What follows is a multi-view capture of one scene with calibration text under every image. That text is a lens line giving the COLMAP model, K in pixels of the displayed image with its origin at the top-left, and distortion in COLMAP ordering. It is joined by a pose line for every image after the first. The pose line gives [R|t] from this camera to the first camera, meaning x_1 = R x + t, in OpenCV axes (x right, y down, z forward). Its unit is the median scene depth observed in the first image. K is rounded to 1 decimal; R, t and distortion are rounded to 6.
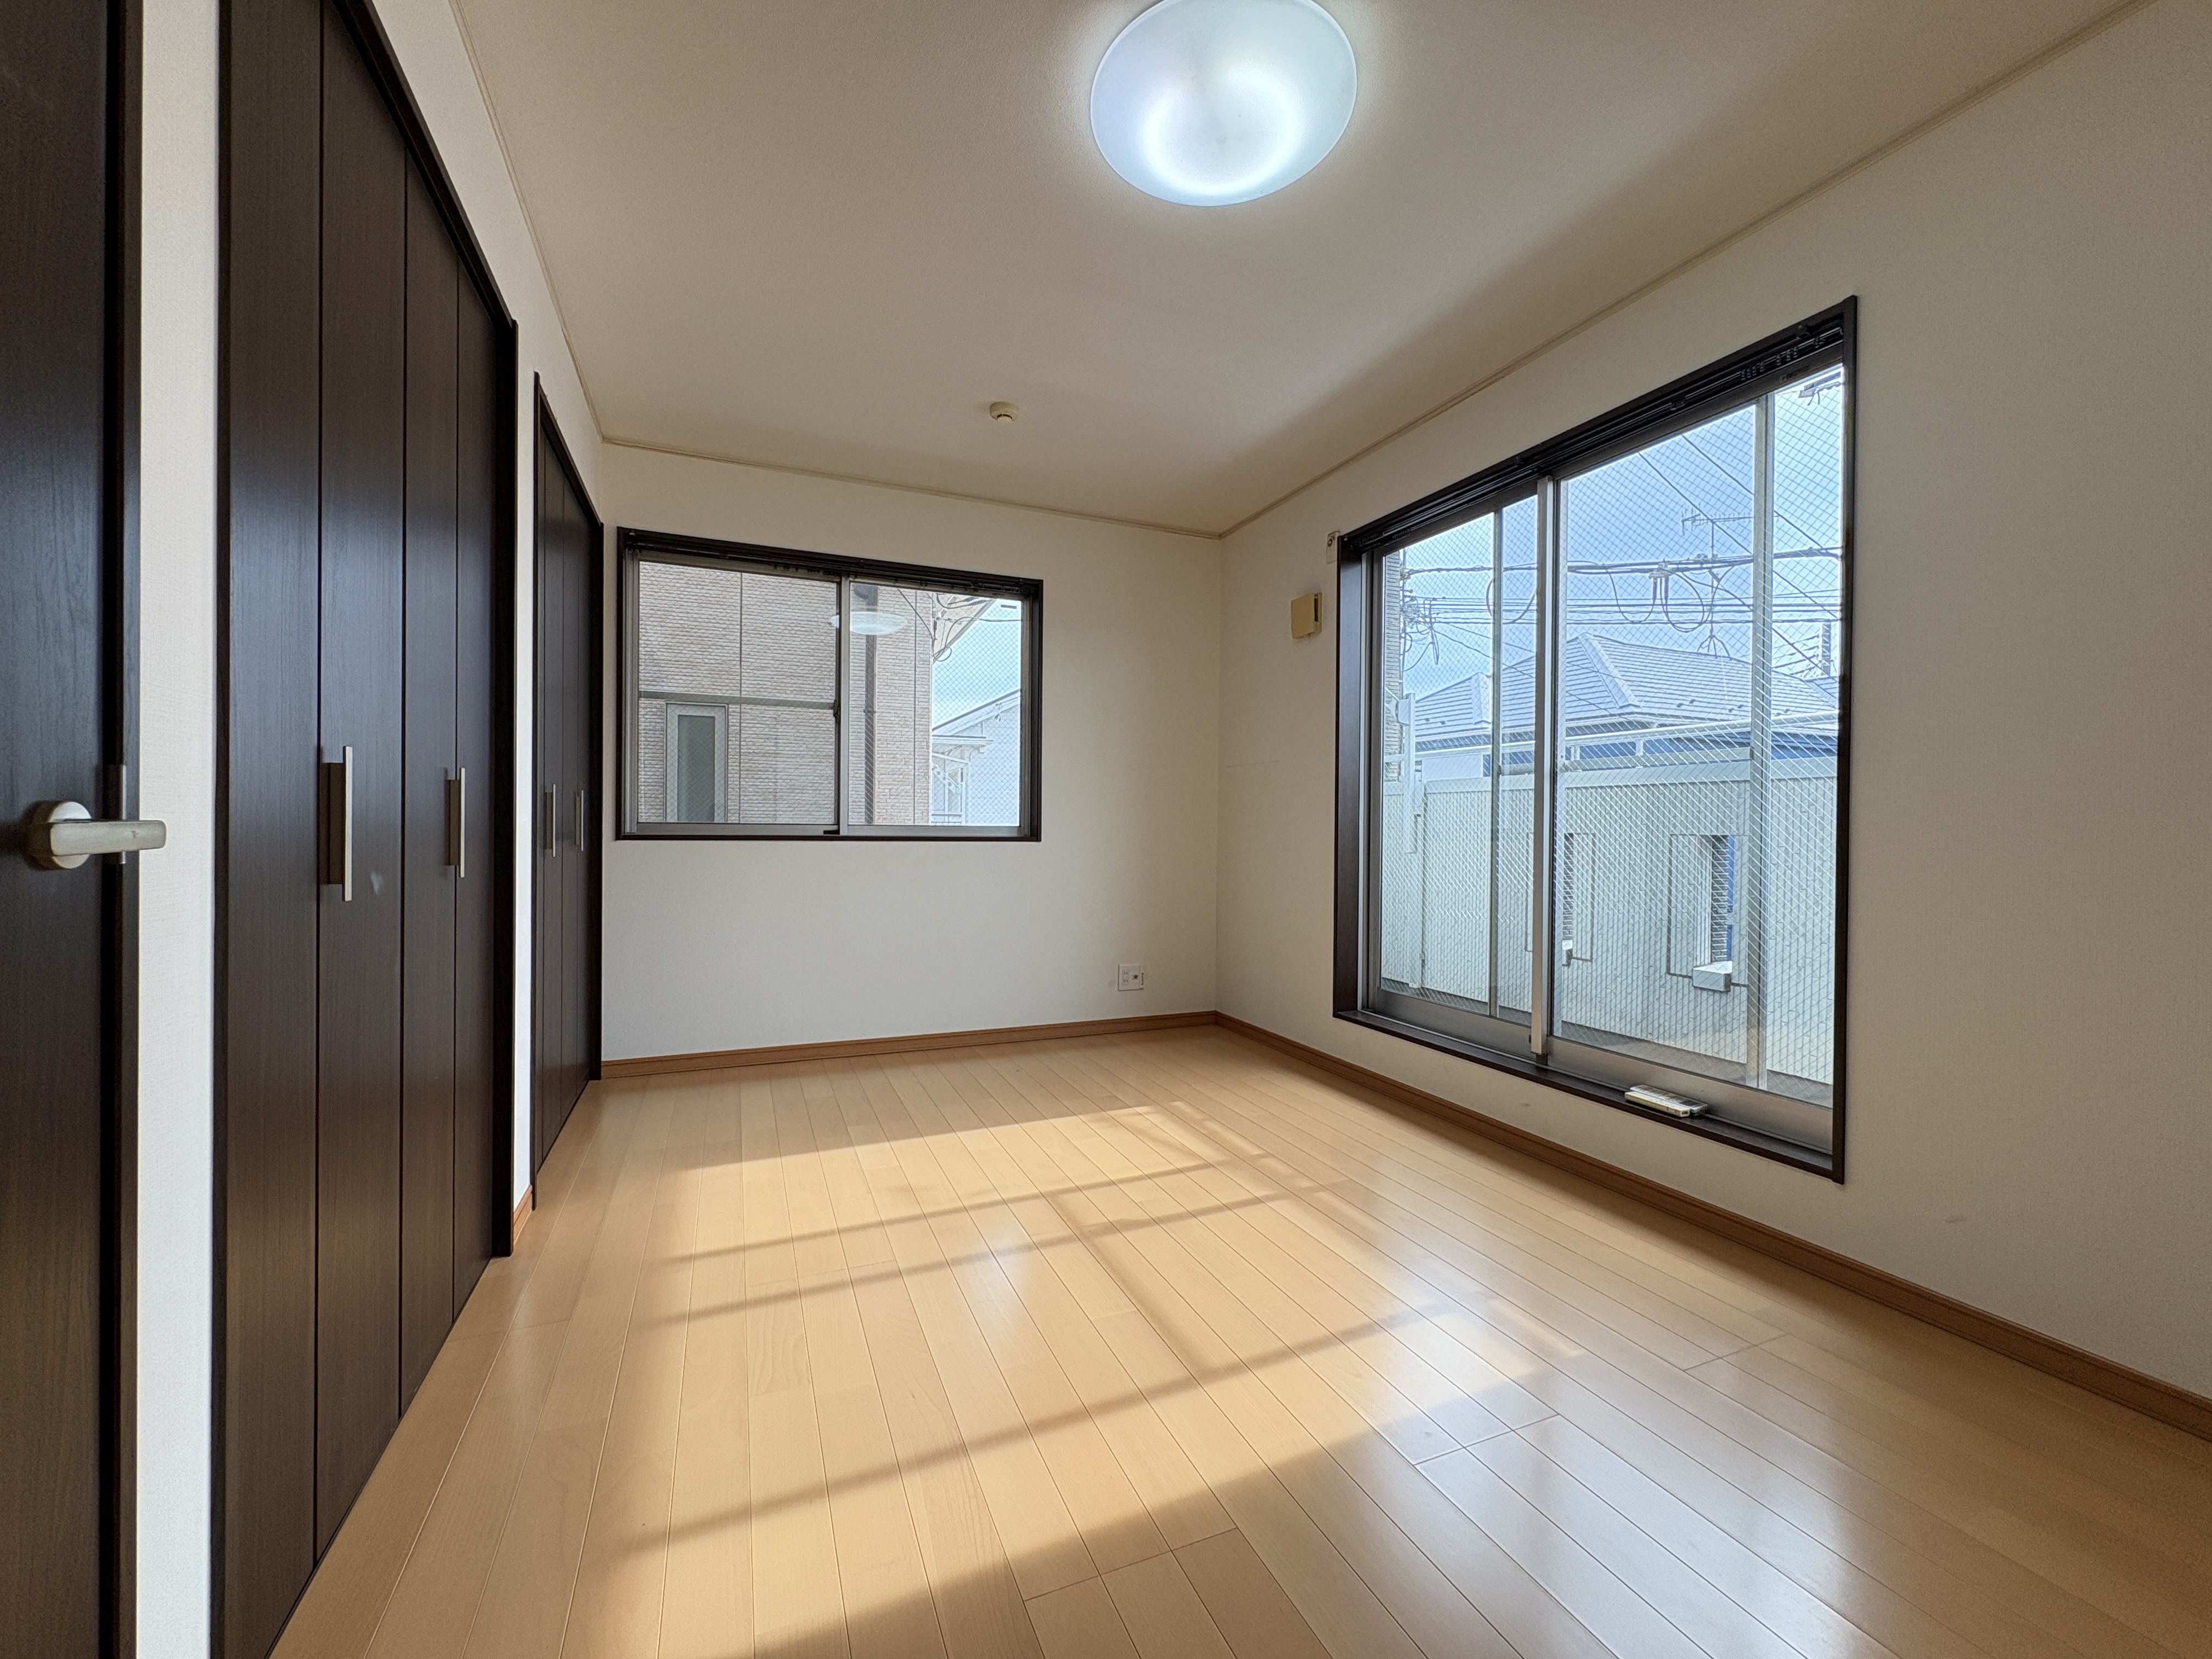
lens RADIAL K [[882.9, 0, 1090.1], [0, 882.9, 833.8], [0, 0, 1]] dist [-0.000106, 0.000105]
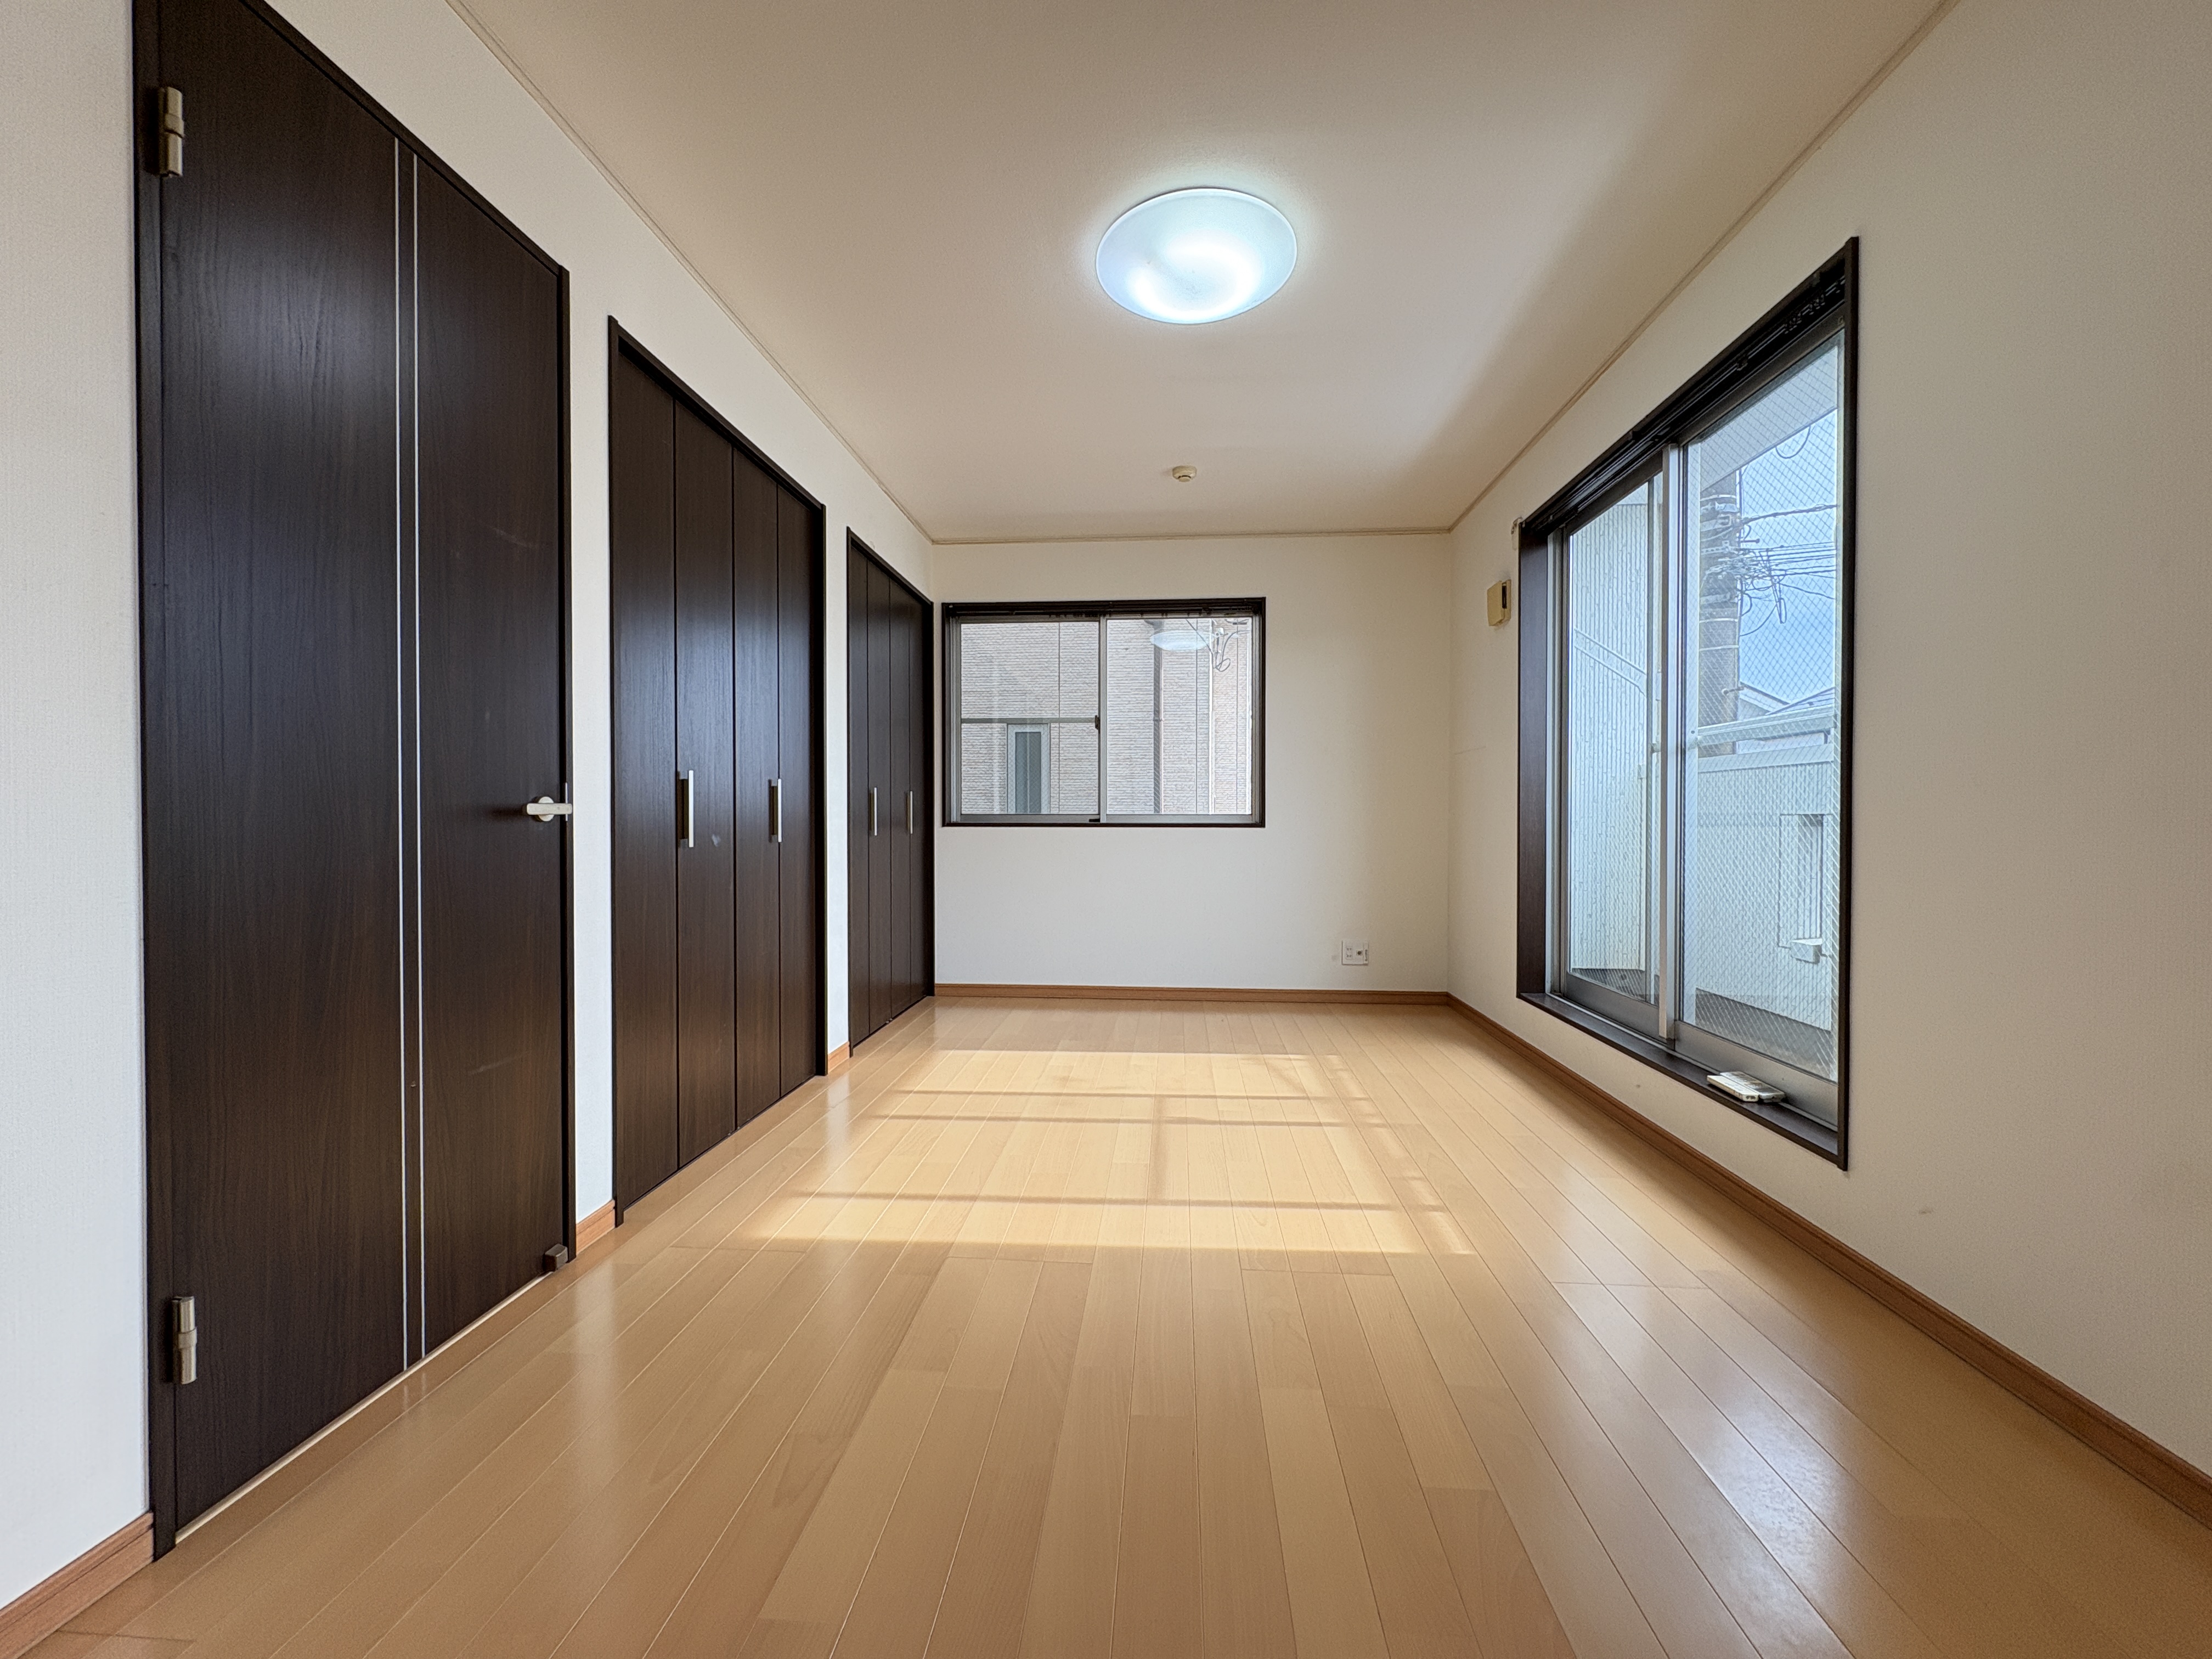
lens RADIAL K [[882.9, 0, 1094.5], [0, 882.9, 834.0], [0, 0, 1]] dist [-0.000106, 0.000105]
pose [[0.884796, -0.001015, -0.465978, 0.336977], [0.002812, 0.999991, 0.003163, 0.015840], [0.465971, -0.004109, 0.884791, -0.130005]]
